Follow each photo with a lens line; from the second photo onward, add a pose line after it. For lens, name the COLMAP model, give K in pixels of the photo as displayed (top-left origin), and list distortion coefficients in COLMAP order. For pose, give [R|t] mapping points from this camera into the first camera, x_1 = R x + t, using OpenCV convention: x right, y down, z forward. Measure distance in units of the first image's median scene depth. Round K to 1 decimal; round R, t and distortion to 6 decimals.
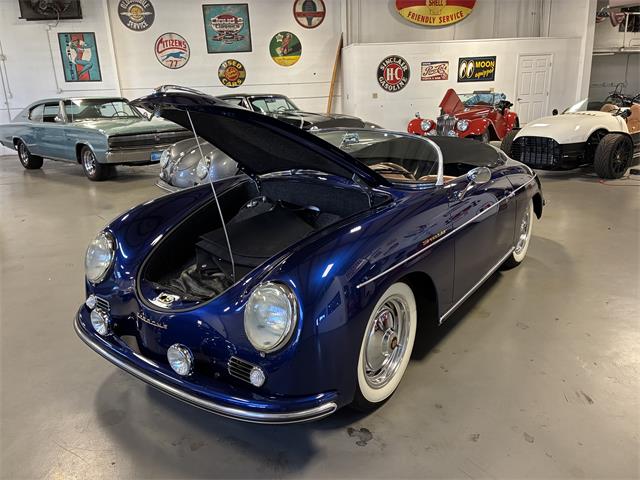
lens RADIAL K [[480.2, 0, 319.7], [0, 480.2, 237.0], [0, 0, 1]] dist [0.045148, -0.037369]
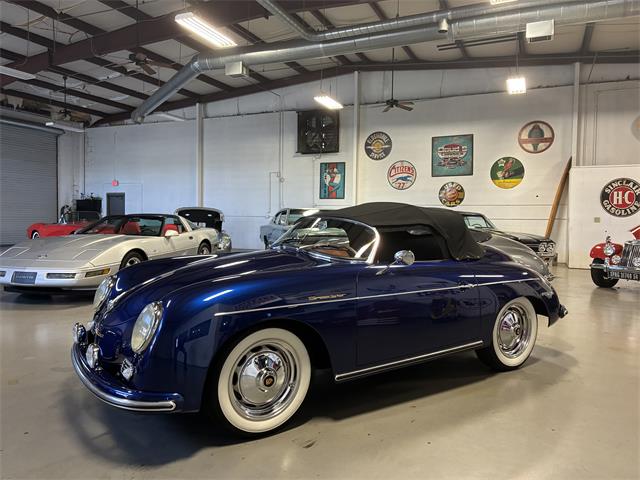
lens RADIAL K [[480.2, 0, 319.7], [0, 480.2, 237.0], [0, 0, 1]] dist [0.045148, -0.037369]
pose [[0.833740, 0.068528, -0.547889, 0.177015], [-0.201068, 0.961820, -0.185672, 0.011802], [0.514246, 0.264965, 0.815686, -0.001917]]
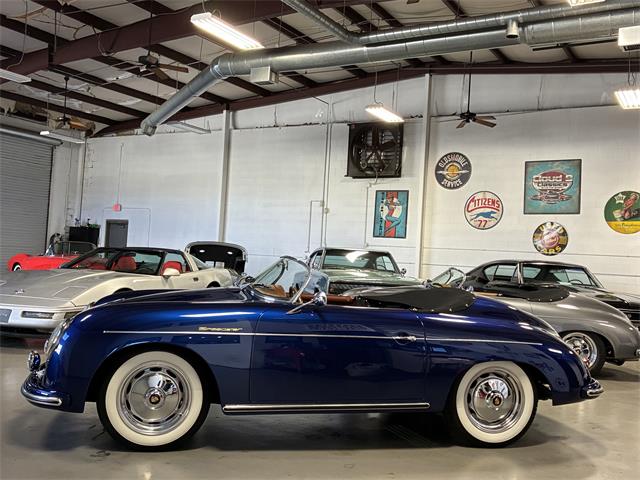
lens RADIAL K [[663.3, 0, 320.0], [0, 663.3, 240.0], [0, 0, 1]] dist [0.038164, -0.031078]
pose [[0.766478, 0.060491, -0.639416, 0.241459], [-0.265597, 0.936296, -0.229799, 0.017471], [0.584782, 0.345963, 0.733717, -0.027694]]
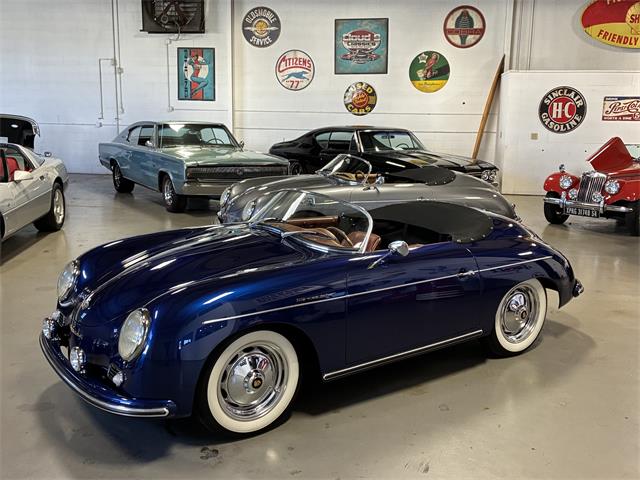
lens RADIAL K [[663.3, 0, 320.0], [0, 663.3, 240.0], [0, 0, 1]] dist [0.038164, -0.031078]
pose [[0.952486, 0.108992, -0.284413, 0.106730], [-0.136632, 0.987454, -0.079165, -0.001587], [0.272217, 0.114264, 0.955428, -0.076715]]
